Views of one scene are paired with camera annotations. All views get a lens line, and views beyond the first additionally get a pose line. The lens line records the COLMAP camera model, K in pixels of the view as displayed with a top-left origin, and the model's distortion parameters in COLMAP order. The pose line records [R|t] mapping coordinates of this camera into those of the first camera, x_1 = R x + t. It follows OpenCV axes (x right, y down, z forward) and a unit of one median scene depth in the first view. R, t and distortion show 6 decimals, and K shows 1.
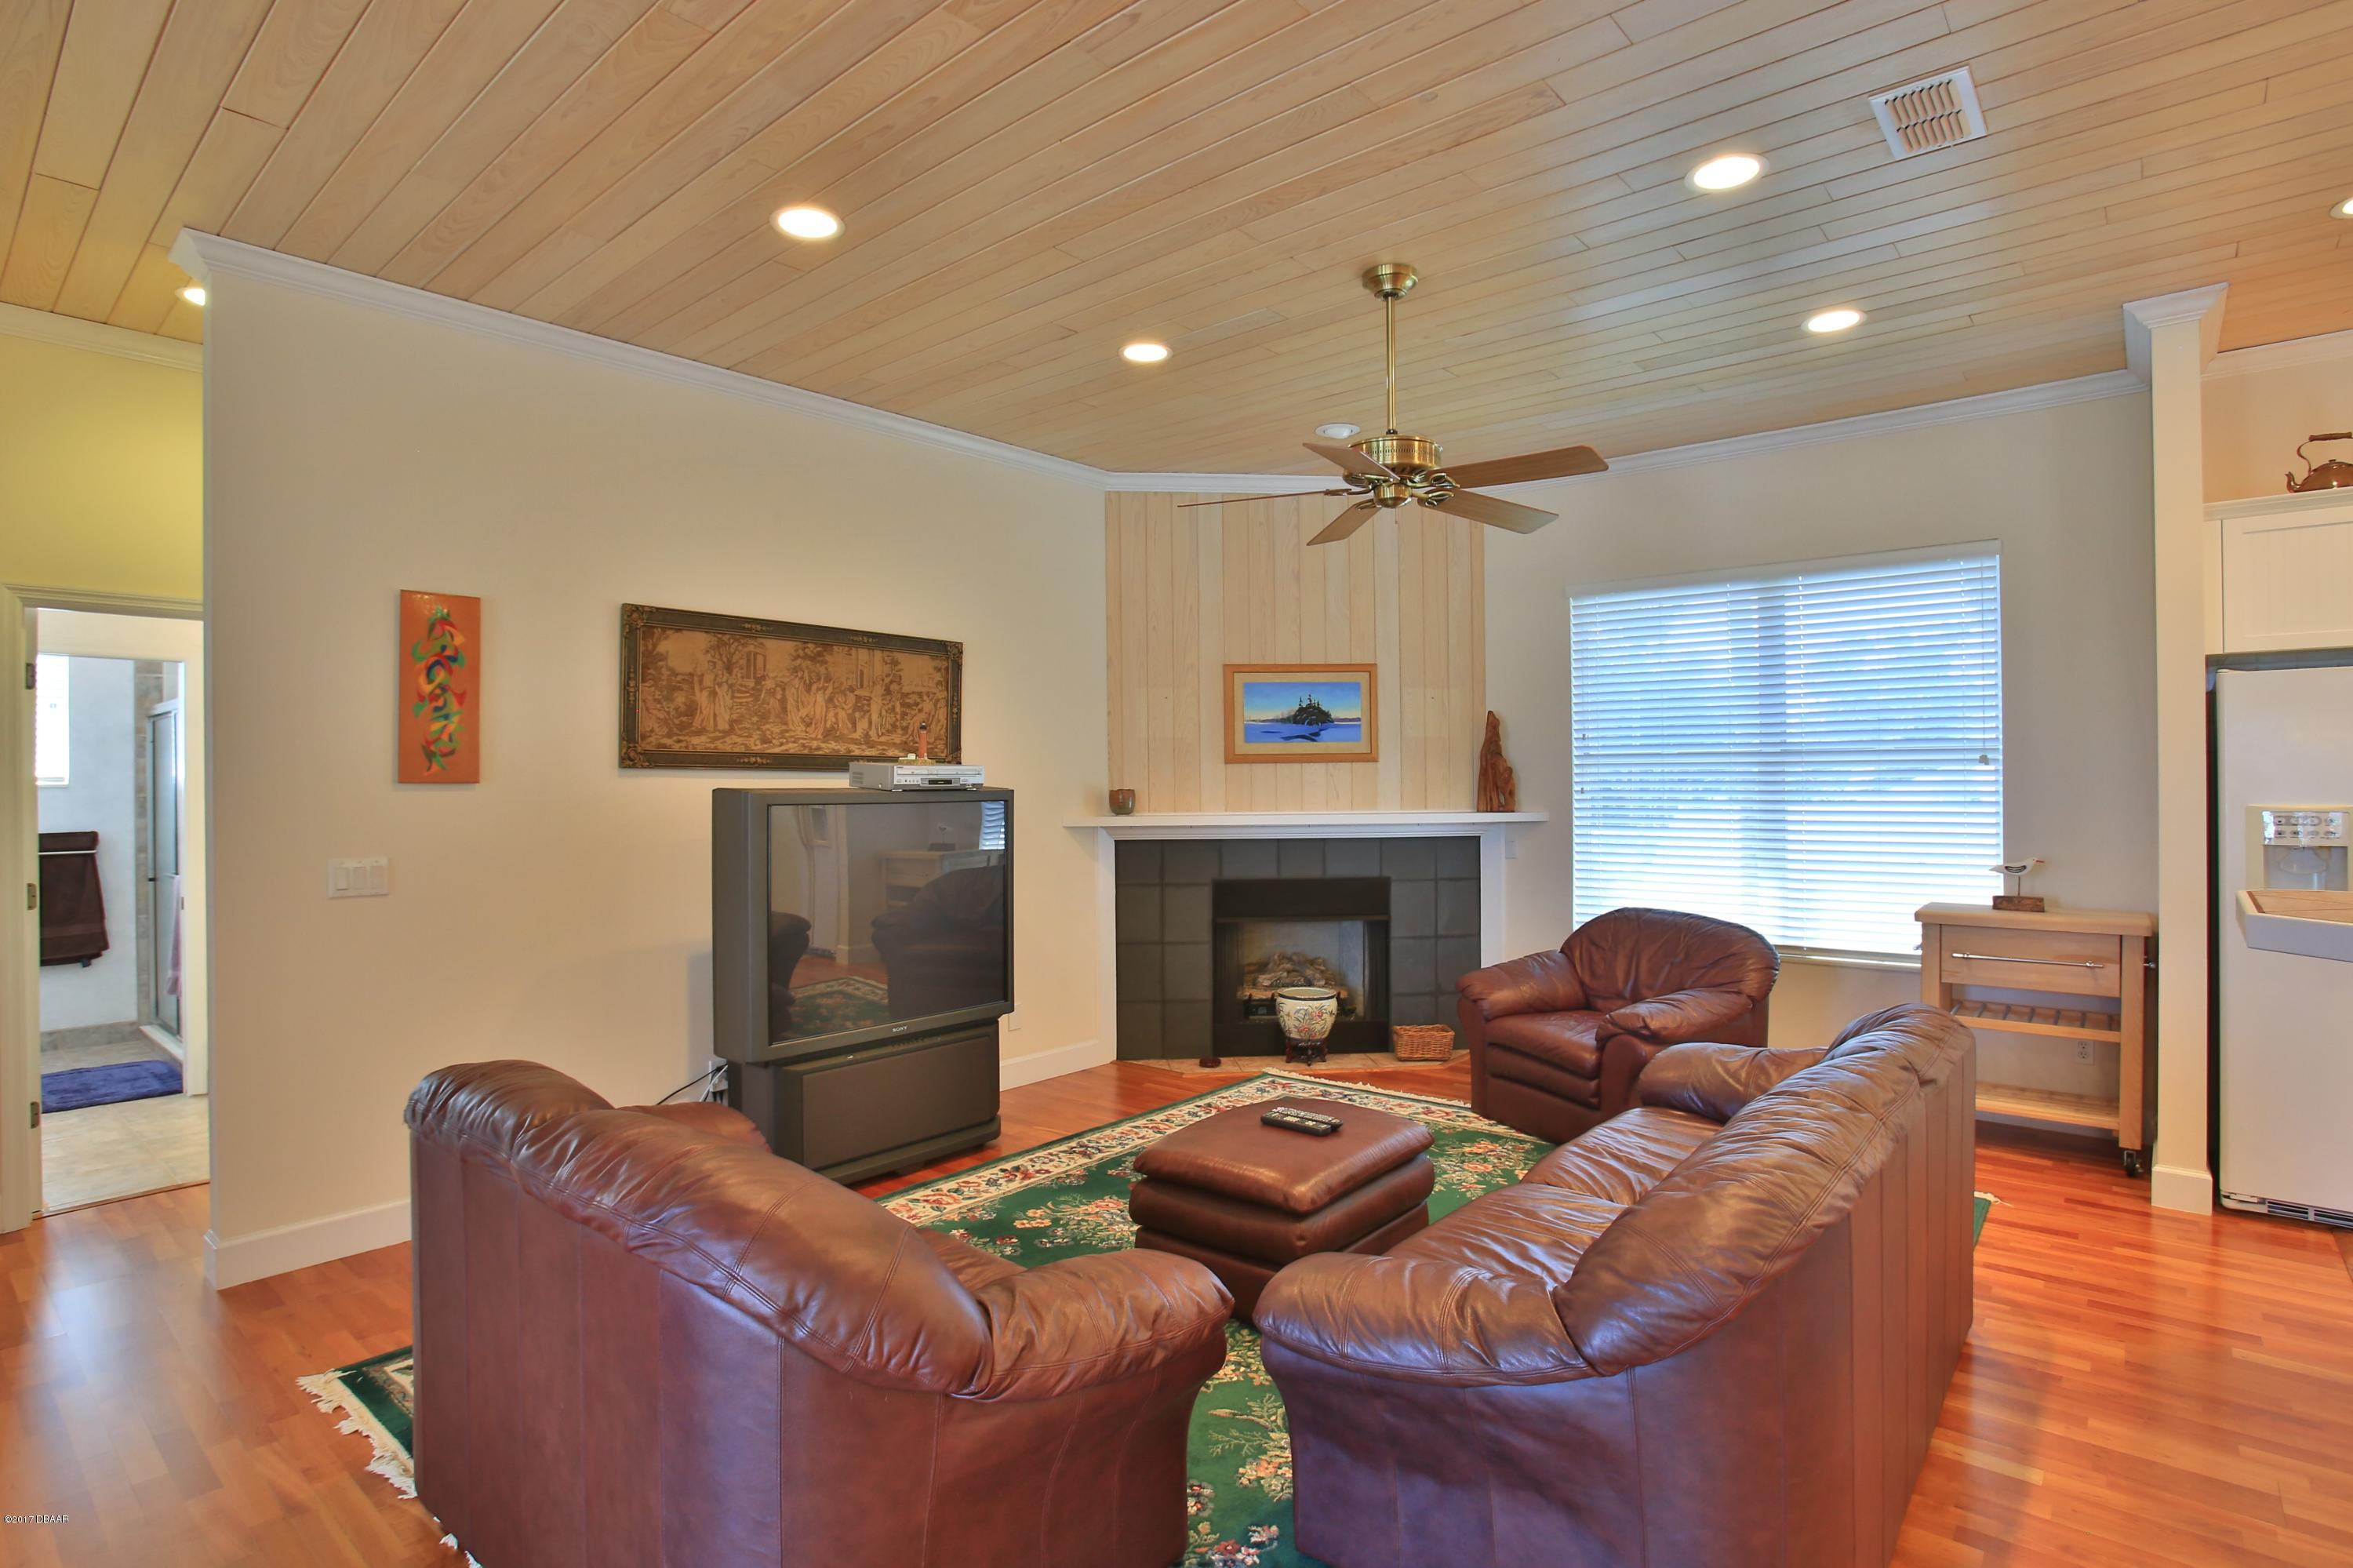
lens RADIAL K [[1182.6, 0, 1176.5], [0, 1182.6, 784.0], [0, 0, 1]] dist [-0.004057, 0.000244]
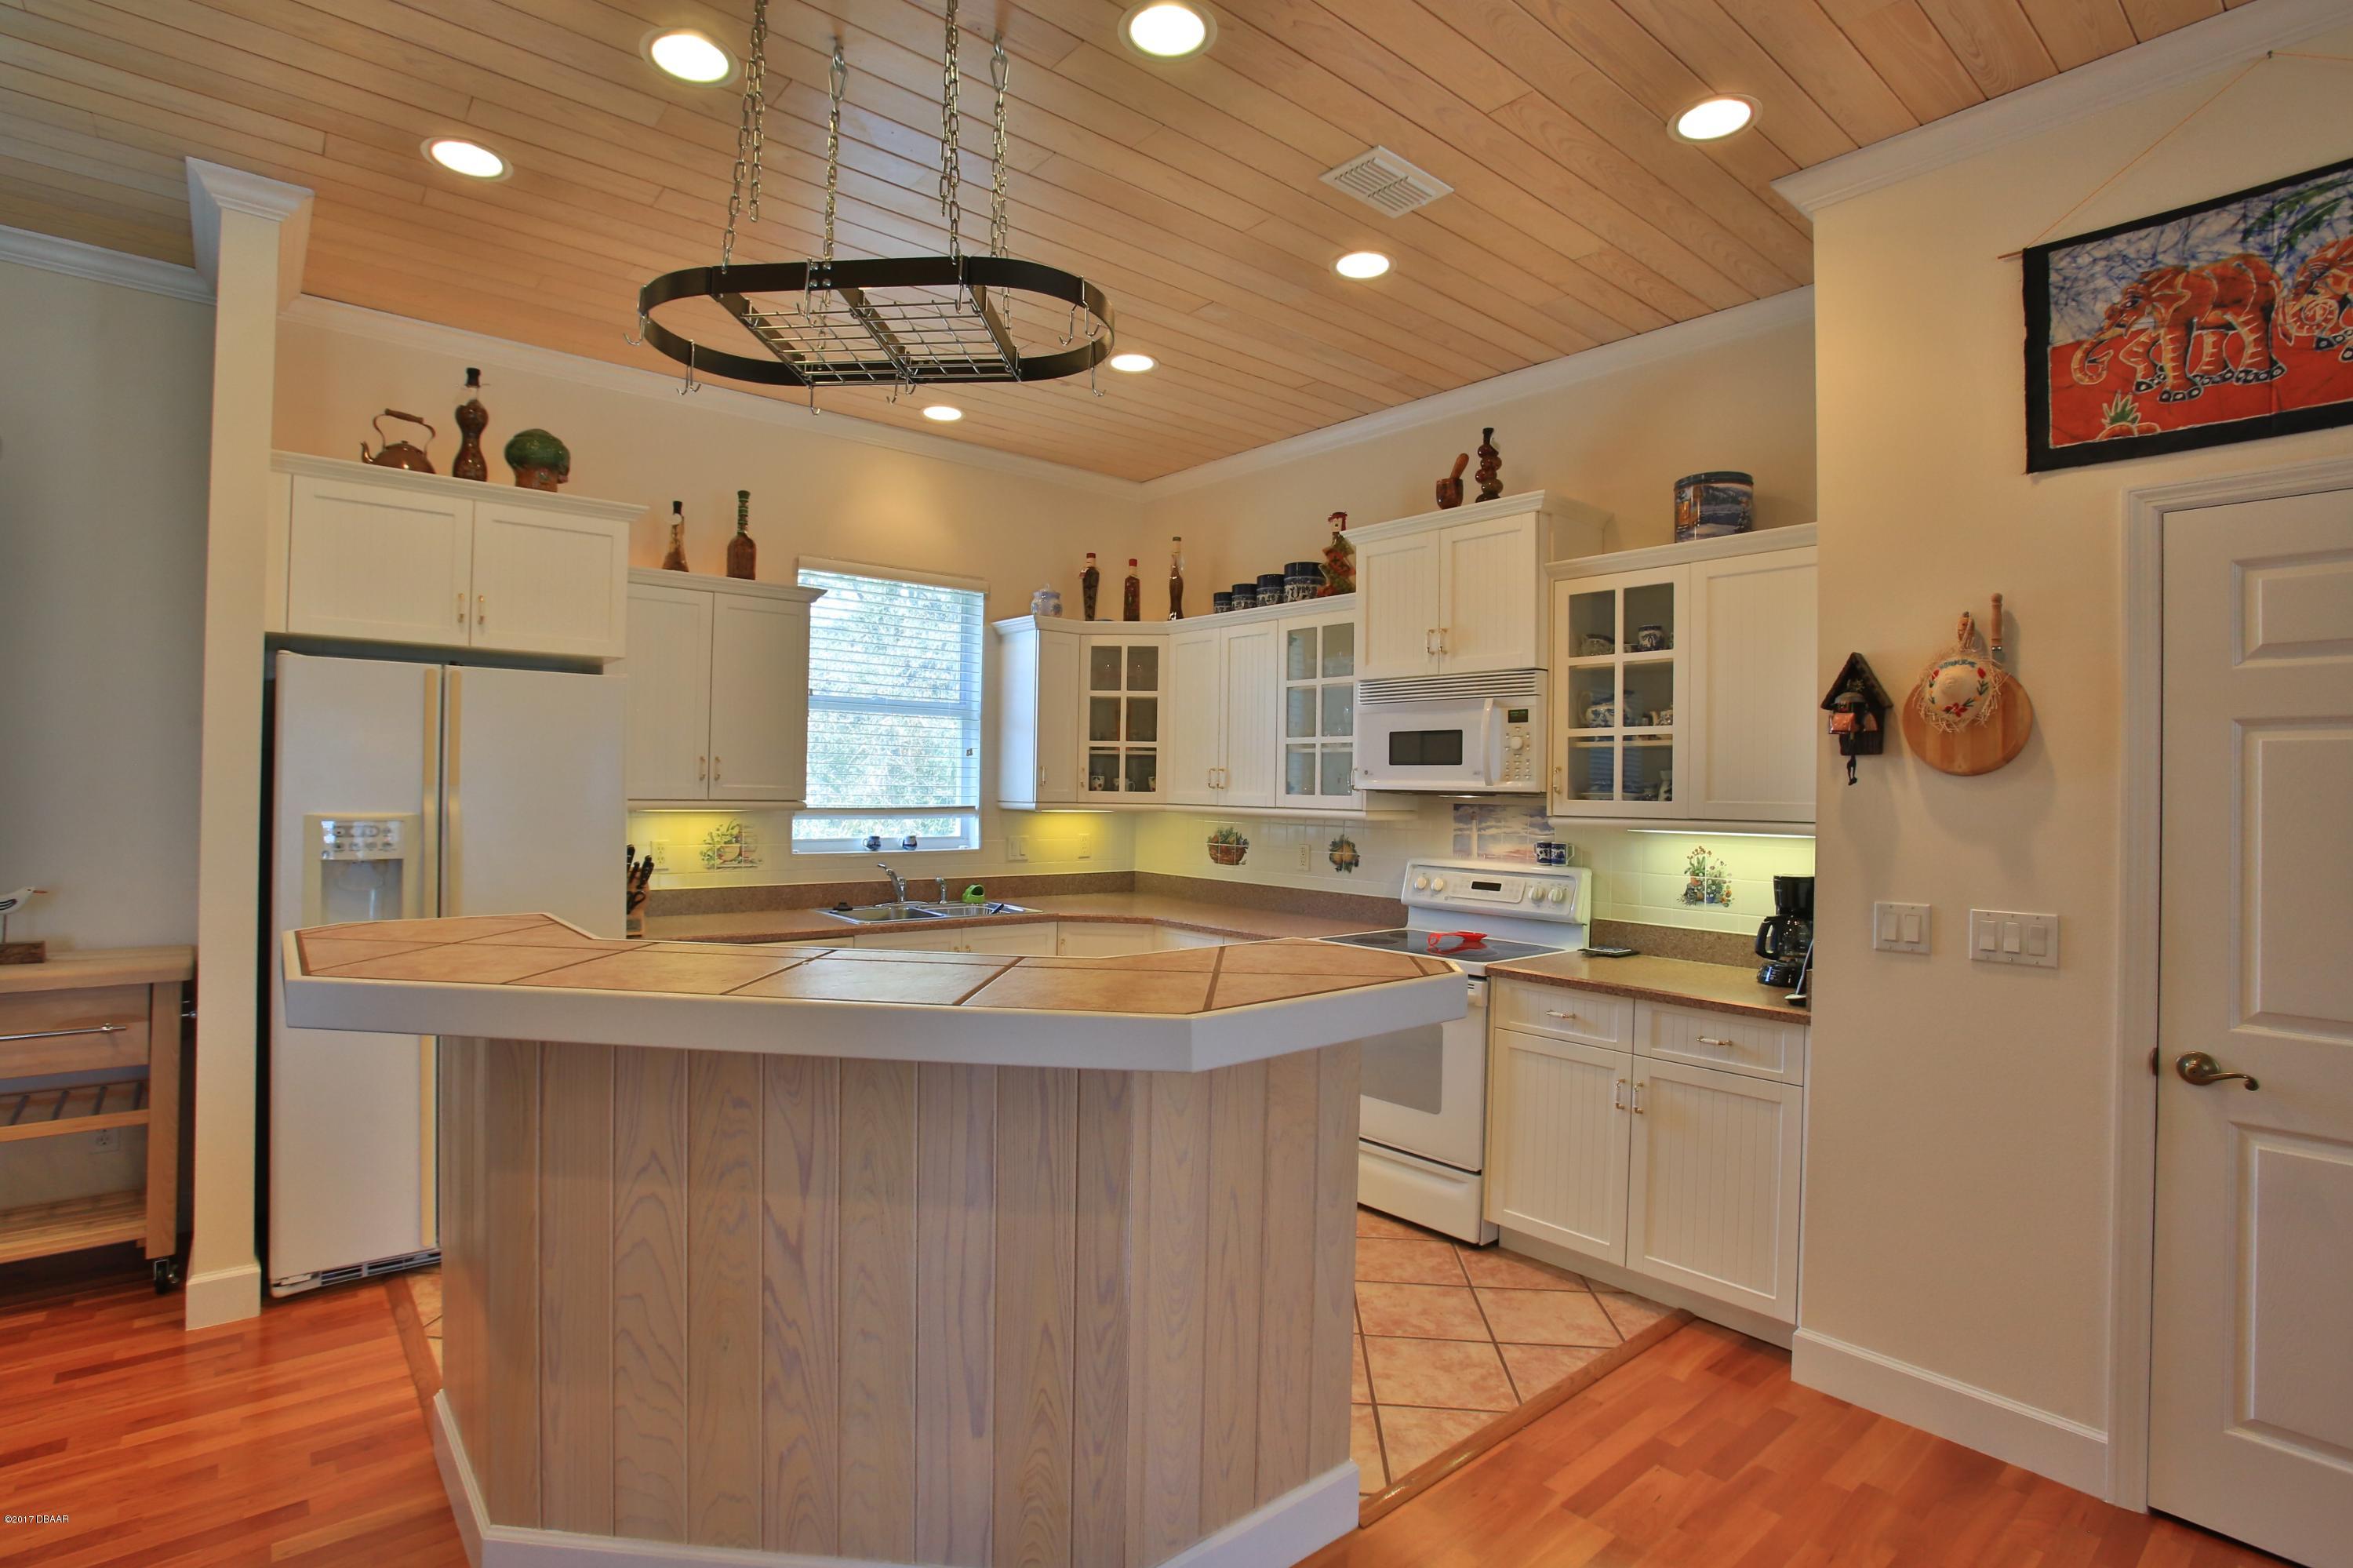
lens RADIAL K [[1123.6, 0, 1176.5], [0, 1123.6, 784.0], [0, 0, 1]] dist [-0.085094, 0.029239]
pose [[0.148981, 0.021501, 0.988606, 0.230901], [-0.015270, 0.999694, -0.019441, 0.002285], [-0.988722, -0.012199, 0.149264, 0.258242]]
